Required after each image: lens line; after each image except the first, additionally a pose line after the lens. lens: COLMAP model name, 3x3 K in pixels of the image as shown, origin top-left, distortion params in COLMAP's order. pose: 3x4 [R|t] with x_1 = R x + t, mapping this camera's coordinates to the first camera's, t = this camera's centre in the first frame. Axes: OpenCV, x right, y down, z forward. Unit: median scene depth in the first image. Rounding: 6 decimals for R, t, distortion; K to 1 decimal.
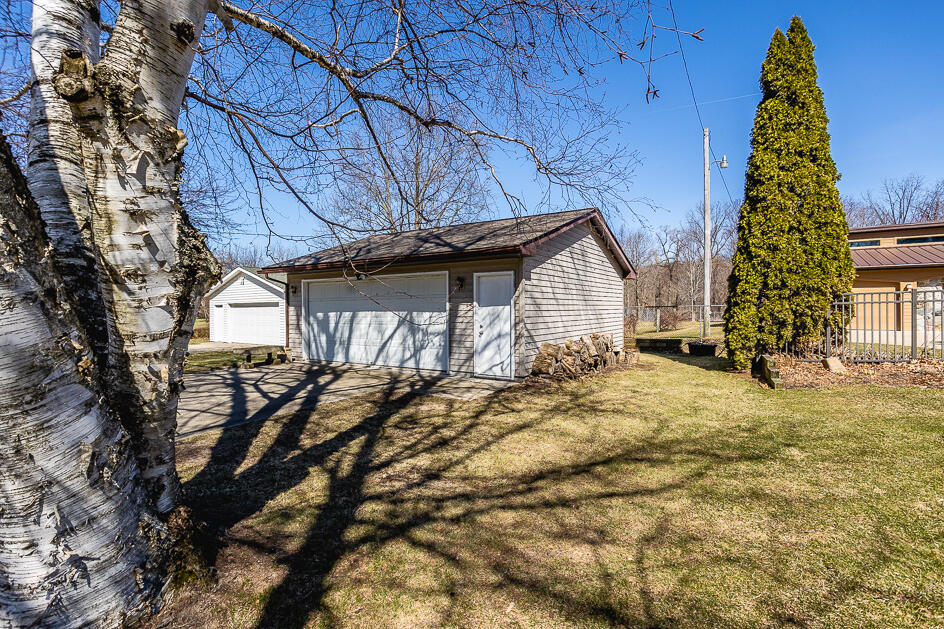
lens RADIAL K [[455.8, 0, 471.5], [0, 455.8, 309.9], [0, 0, 1]] dist [-0.028705, 0.001344]
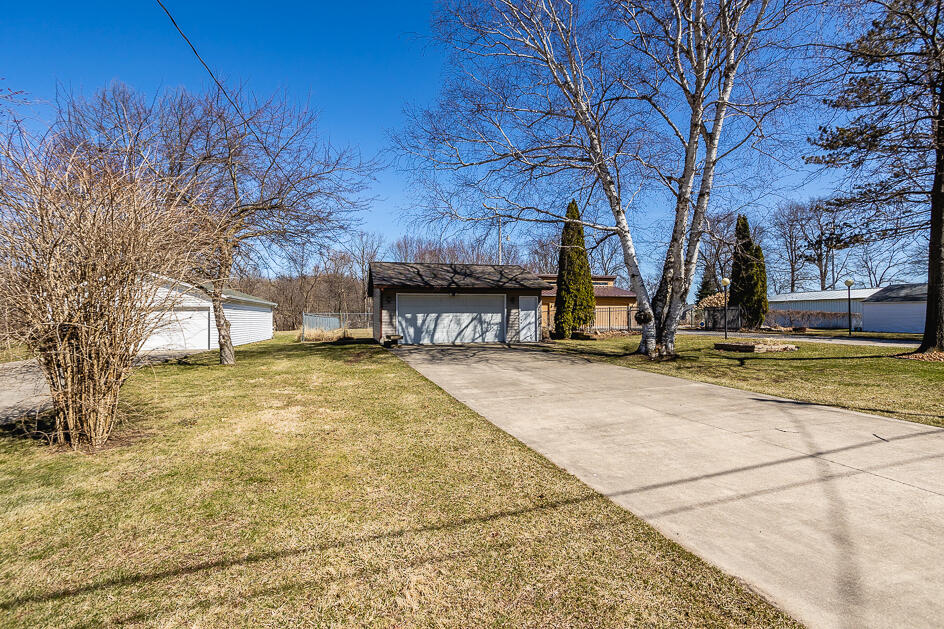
lens RADIAL K [[455.8, 0, 472.8], [0, 455.8, 316.2], [0, 0, 1]] dist [-0.028705, 0.001344]
pose [[0.676629, 0.004992, 0.736307, -1.574179], [0.006271, 0.999902, -0.012542, 0.039887], [-0.736298, 0.013104, 0.676531, -0.305589]]
